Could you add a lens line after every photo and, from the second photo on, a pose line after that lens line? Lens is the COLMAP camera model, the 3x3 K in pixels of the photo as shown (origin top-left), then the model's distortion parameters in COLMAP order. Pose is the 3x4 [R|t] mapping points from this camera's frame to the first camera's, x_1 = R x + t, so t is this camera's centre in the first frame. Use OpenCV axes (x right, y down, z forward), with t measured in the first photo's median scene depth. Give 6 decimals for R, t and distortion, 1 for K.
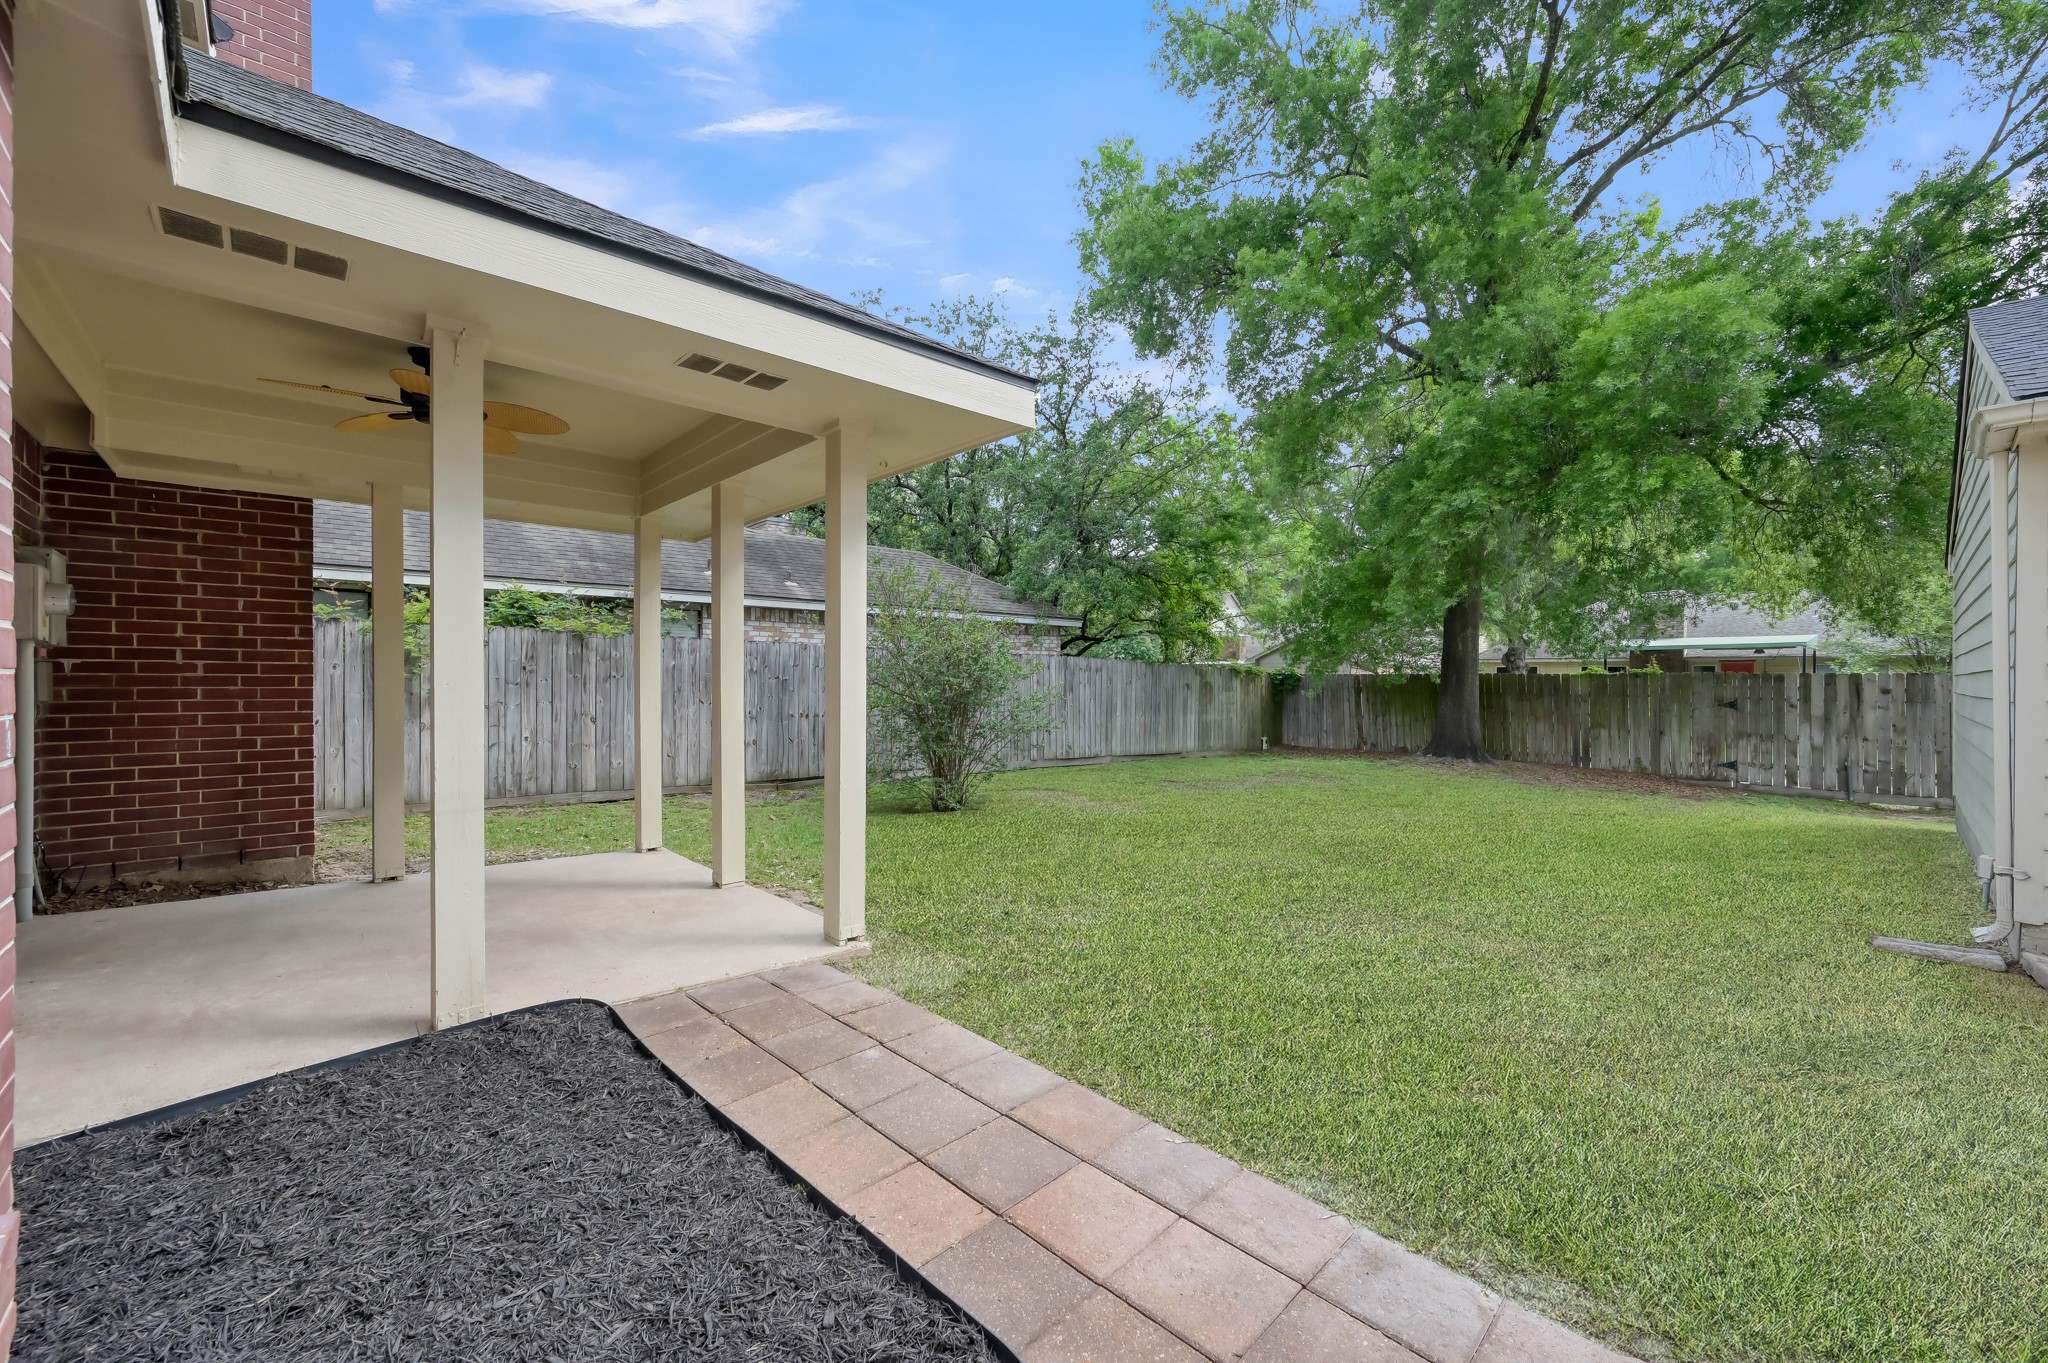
lens RADIAL K [[806.7, 0, 1022.0], [0, 806.7, 678.2], [0, 0, 1]] dist [0.003513, 0.000290]
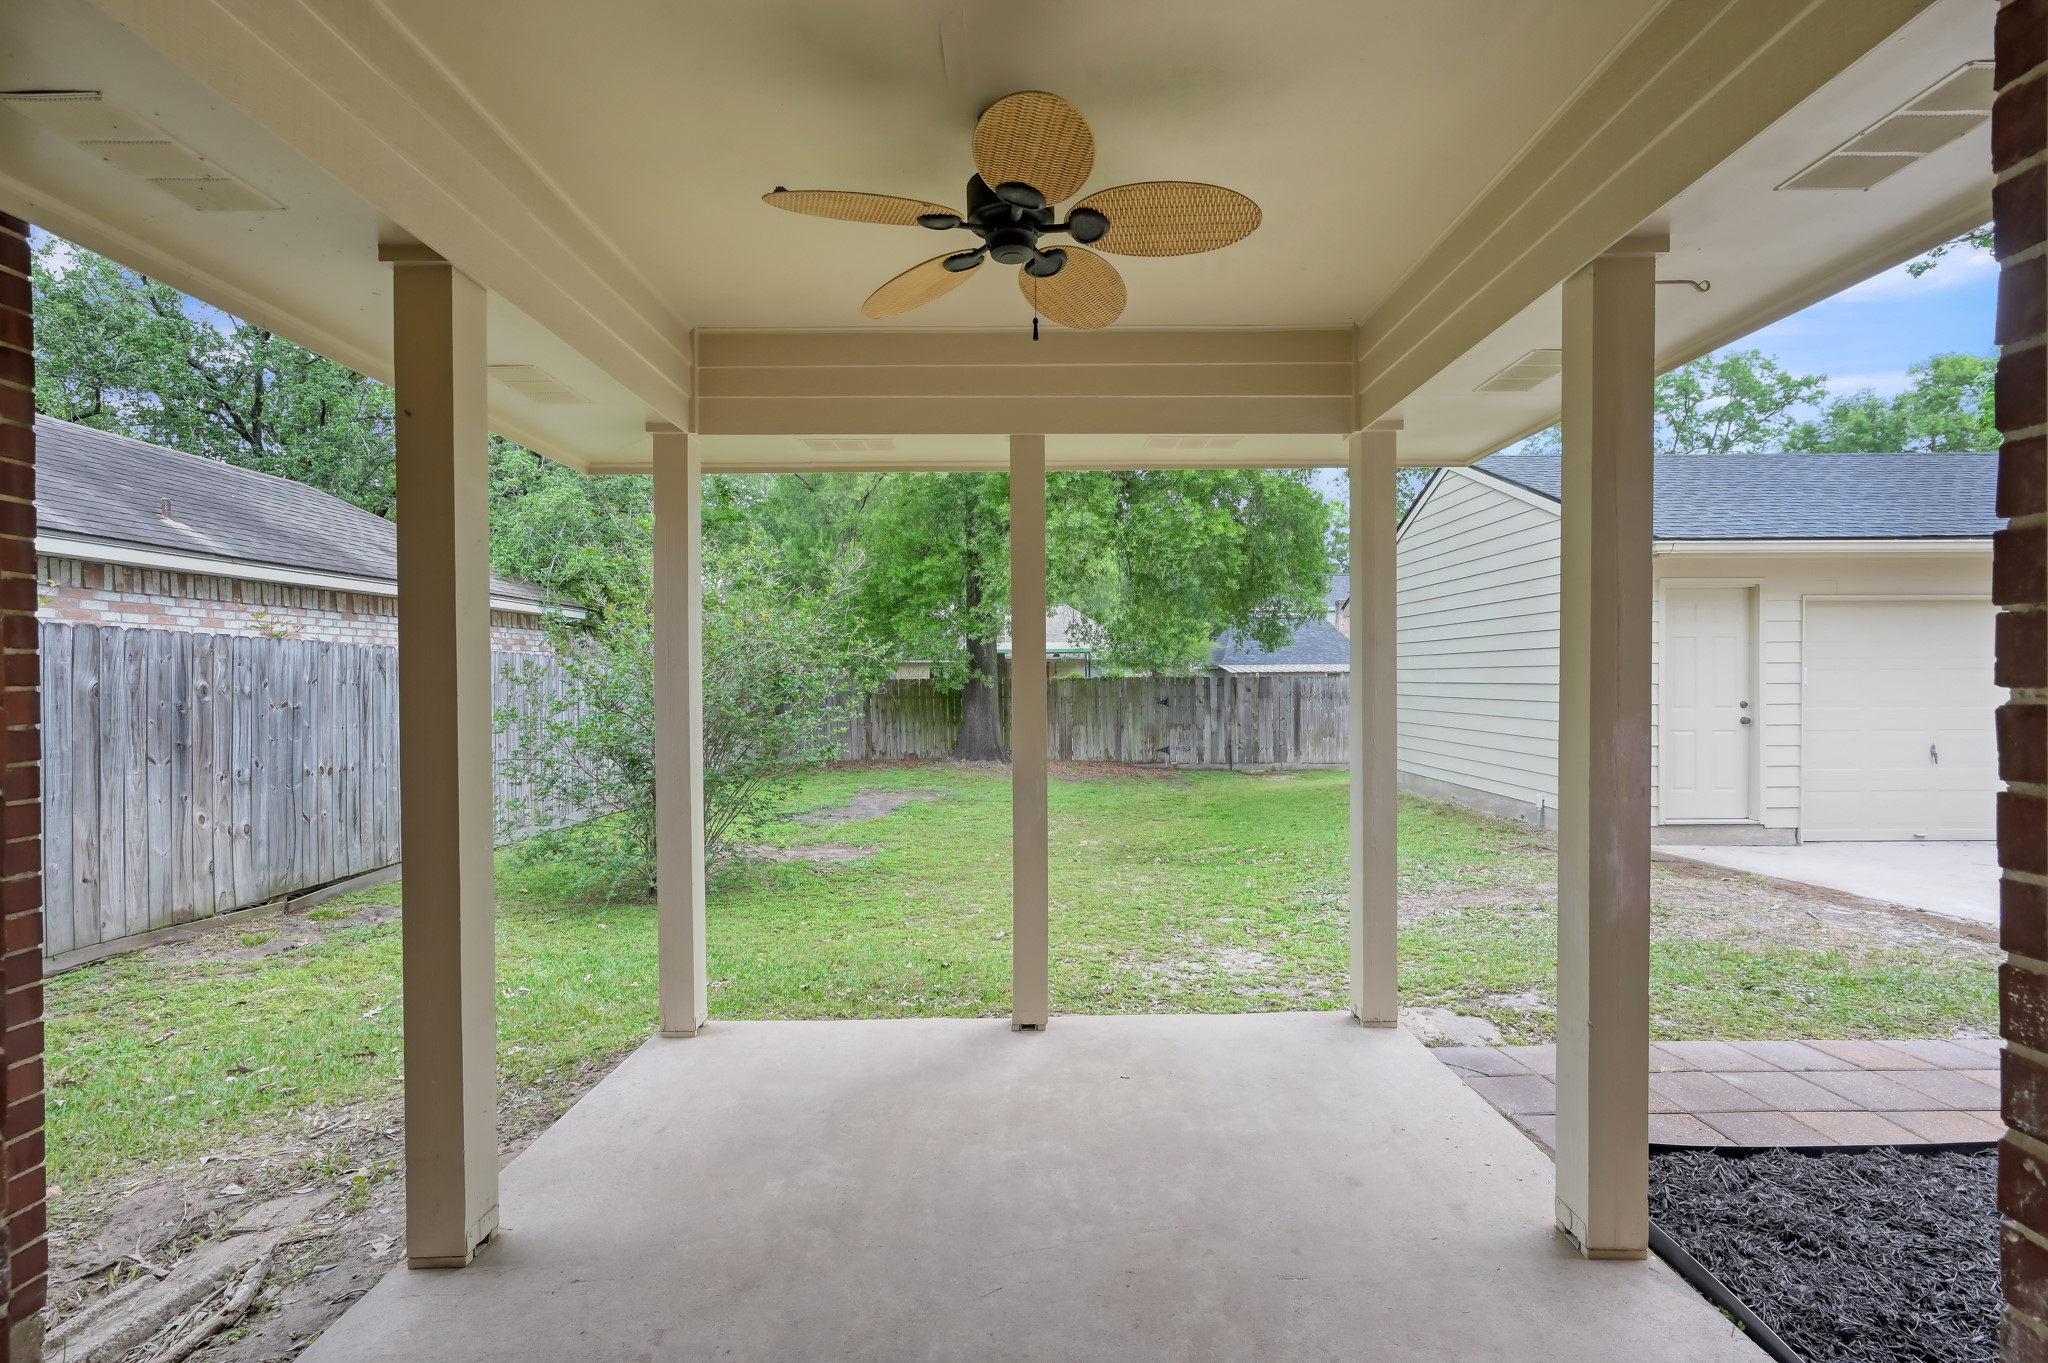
lens RADIAL K [[930.0, 0, 1027.0], [0, 930.0, 678.6], [0, 0, 1]] dist [-0.000941, 0.000059]
pose [[0.675097, -0.009638, 0.737666, -0.362388], [0.008580, 0.999950, 0.005213, -0.014453], [-0.737679, 0.002810, 0.675146, 0.185342]]
